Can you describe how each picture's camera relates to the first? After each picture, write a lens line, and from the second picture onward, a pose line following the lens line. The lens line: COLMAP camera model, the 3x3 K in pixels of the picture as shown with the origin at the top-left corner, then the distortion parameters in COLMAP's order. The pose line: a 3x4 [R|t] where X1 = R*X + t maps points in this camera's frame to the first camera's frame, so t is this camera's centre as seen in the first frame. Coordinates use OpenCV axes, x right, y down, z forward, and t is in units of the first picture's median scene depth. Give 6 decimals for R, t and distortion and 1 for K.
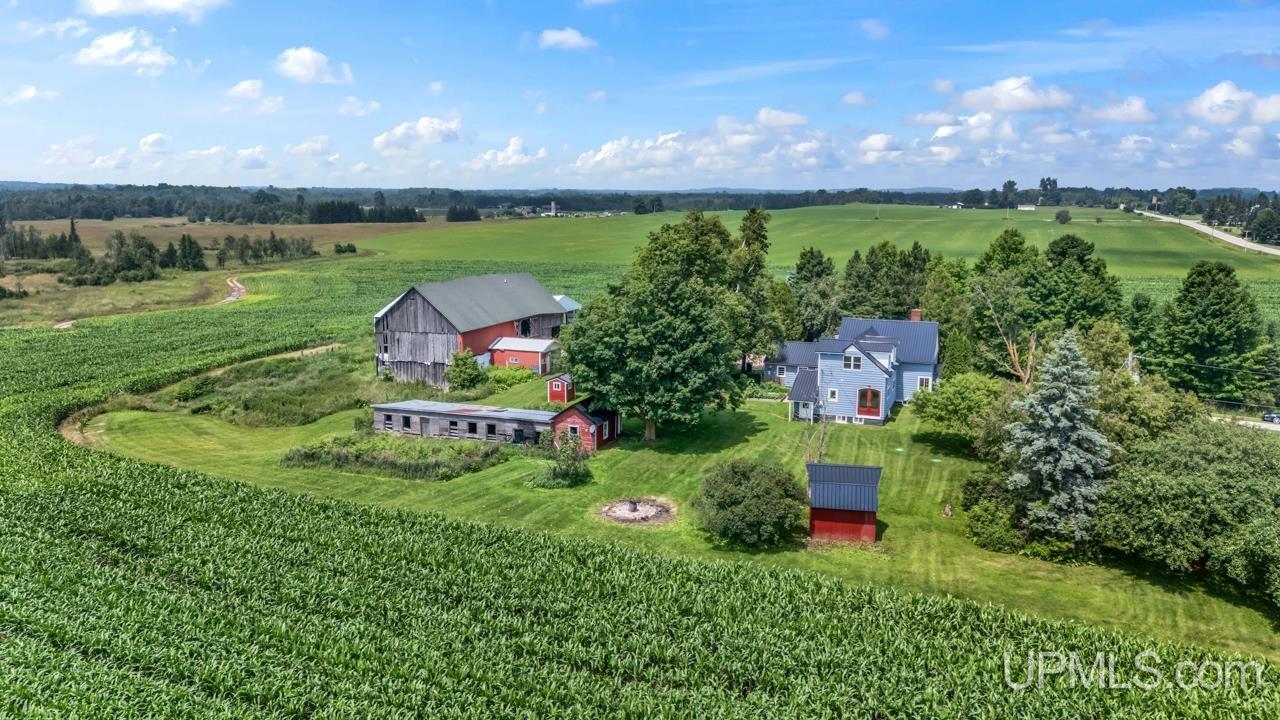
lens RADIAL K [[874.2, 0, 633.8], [0, 874.2, 361.3], [0, 0, 1]] dist [0.006851, 0.003871]
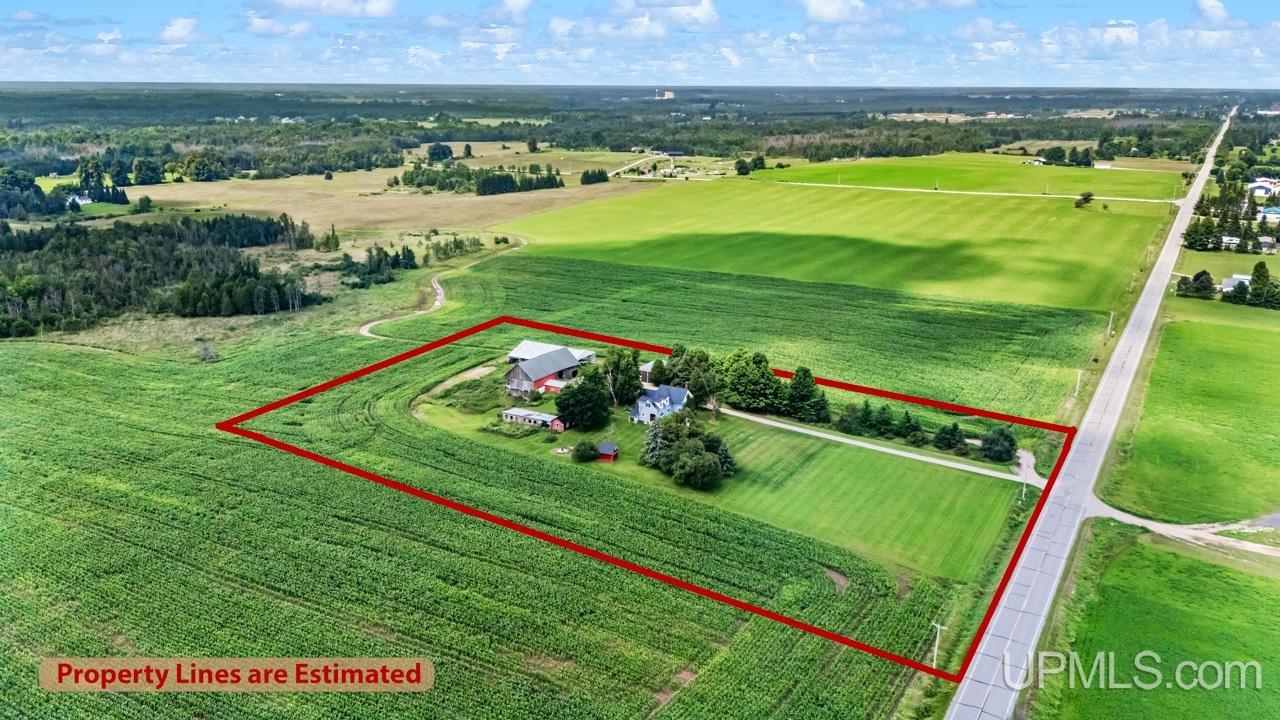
lens RADIAL K [[874.2, 0, 642.3], [0, 874.2, 358.6], [0, 0, 1]] dist [0.006851, 0.003871]
pose [[0.986085, 0.041295, -0.161030, 0.652344], [-0.022846, 0.993128, 0.114781, -0.471504], [0.164664, -0.109505, 0.980252, -1.856687]]
